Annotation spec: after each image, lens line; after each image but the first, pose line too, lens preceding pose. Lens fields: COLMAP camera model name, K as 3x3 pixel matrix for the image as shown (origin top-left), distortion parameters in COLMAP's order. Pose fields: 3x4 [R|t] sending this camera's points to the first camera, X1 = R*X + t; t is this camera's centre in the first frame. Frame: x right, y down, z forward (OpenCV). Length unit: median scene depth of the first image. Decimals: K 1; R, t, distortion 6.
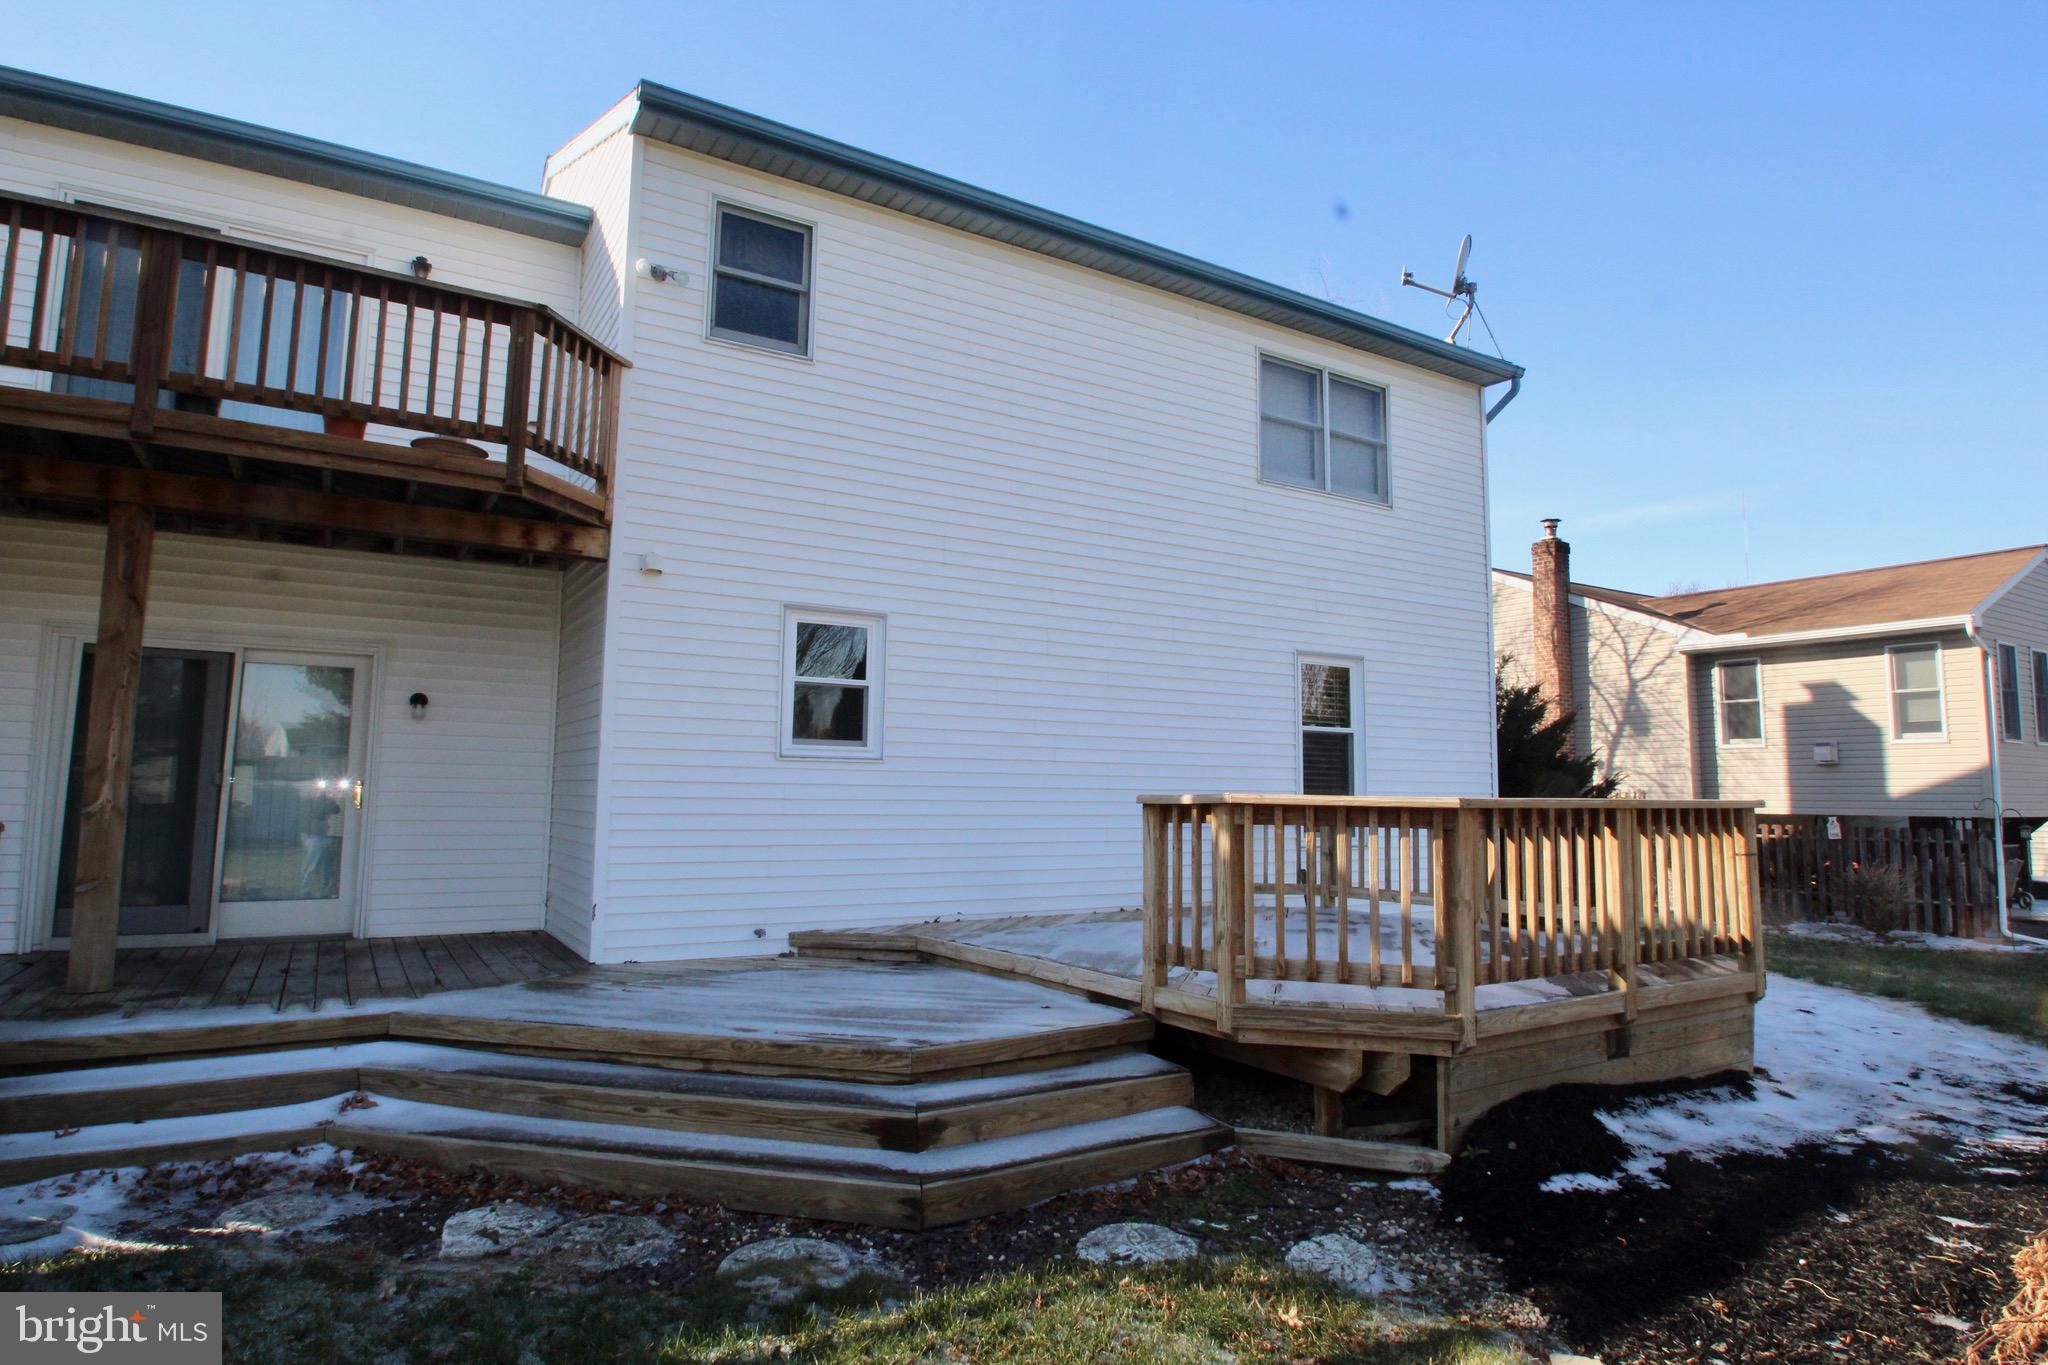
lens RADIAL K [[1140.5, 0, 1025.8], [0, 1140.5, 666.9], [0, 0, 1]] dist [-0.004604, -0.008153]
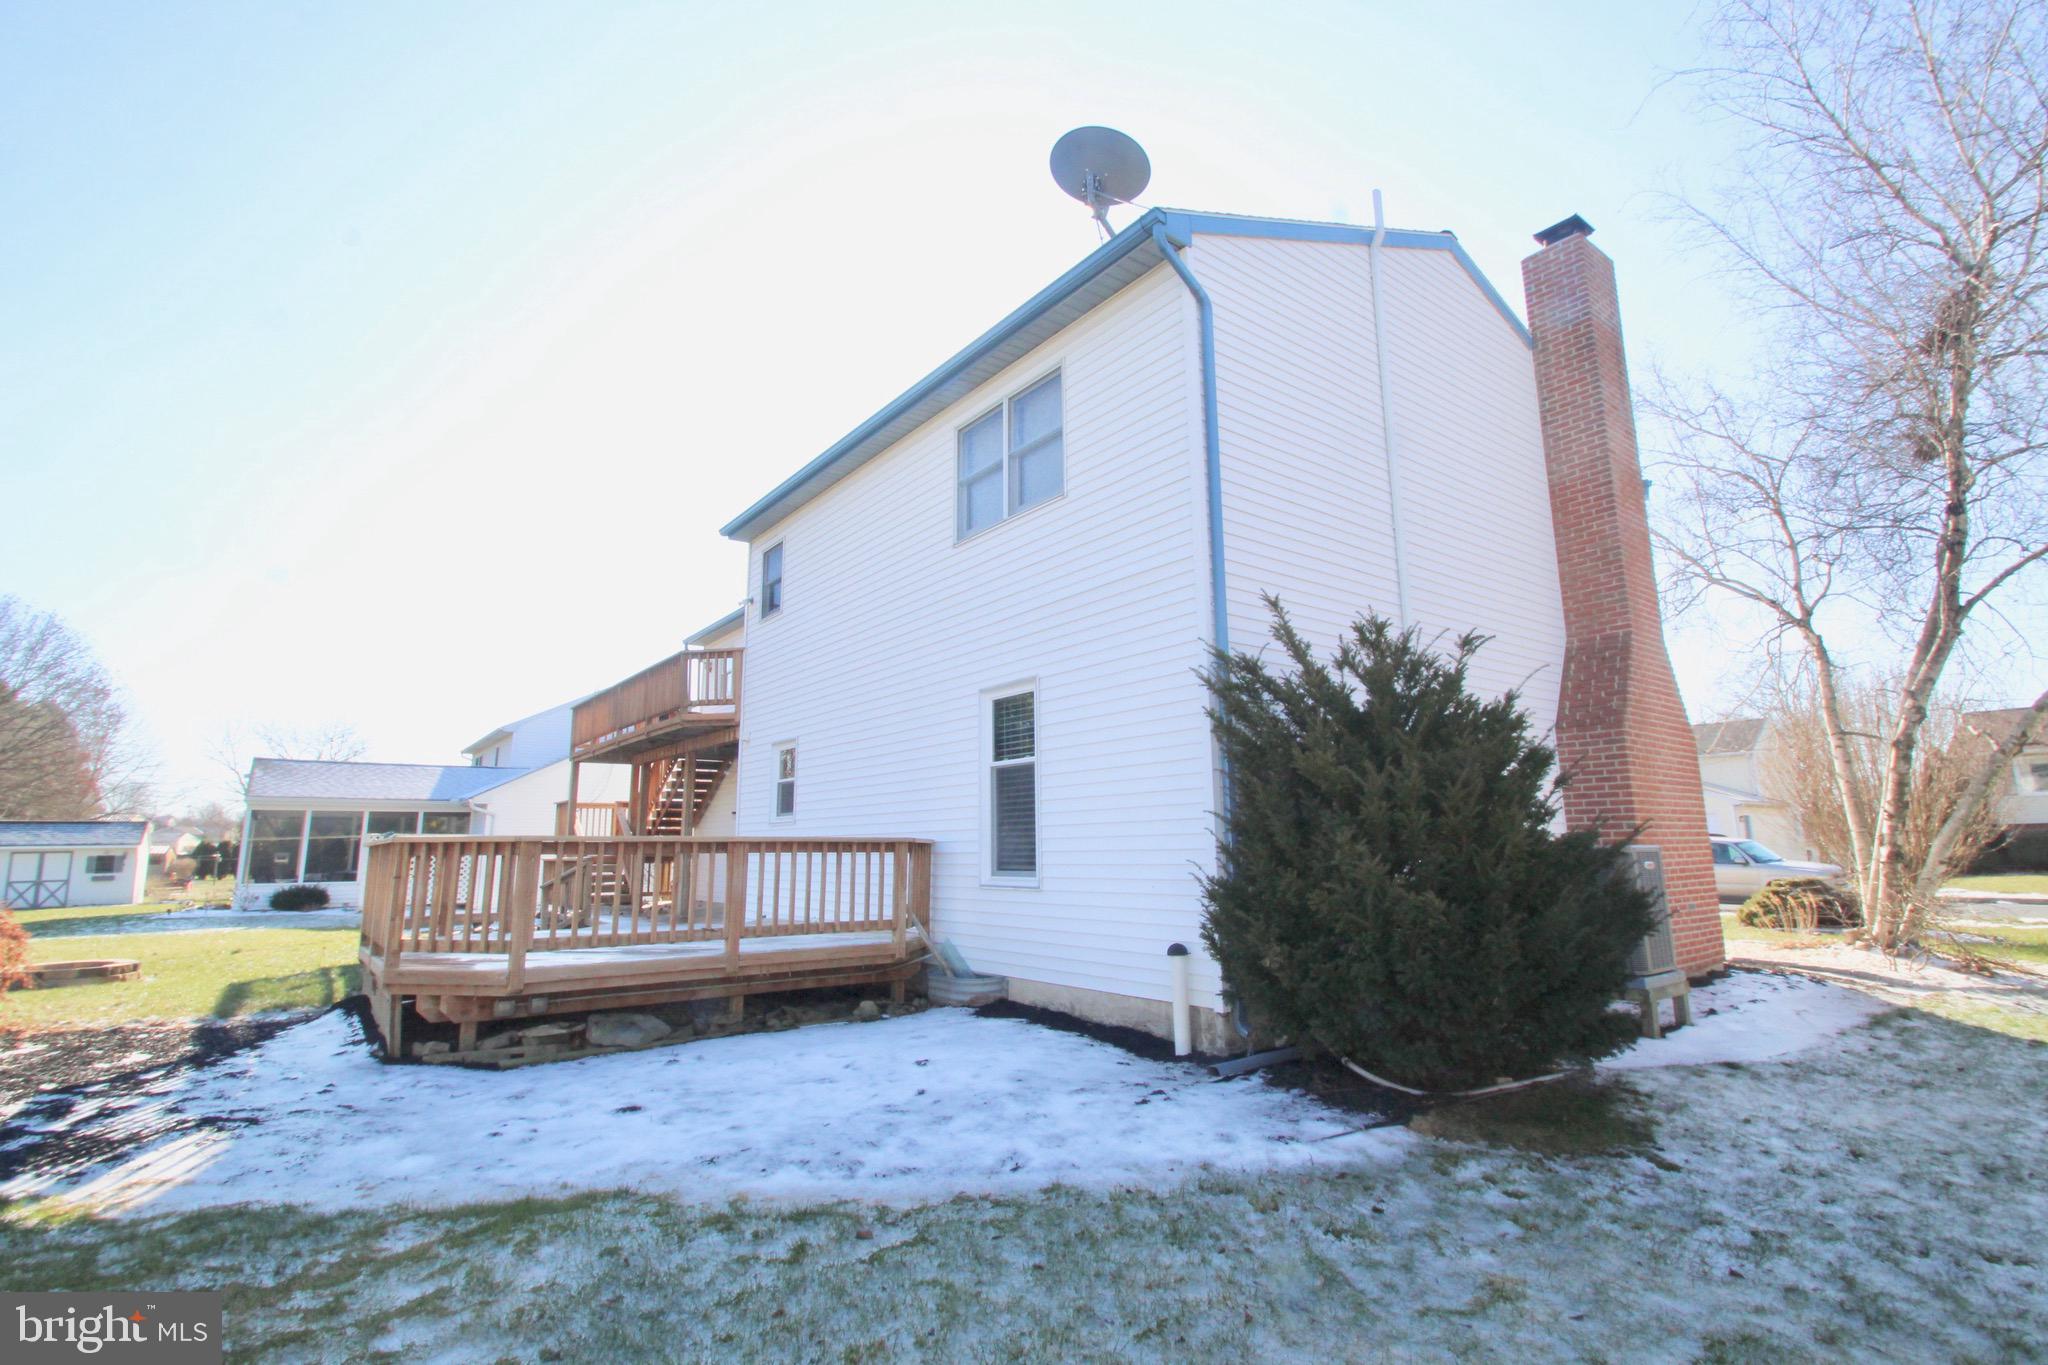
lens RADIAL K [[926.1, 0, 1028.3], [0, 926.1, 678.6], [0, 0, 1]] dist [-0.000640, -0.000572]
pose [[0.102893, -0.180721, -0.978137, 1.849504], [0.113639, 0.979054, -0.168936, 0.212655], [0.988180, -0.093772, 0.121275, 1.645725]]
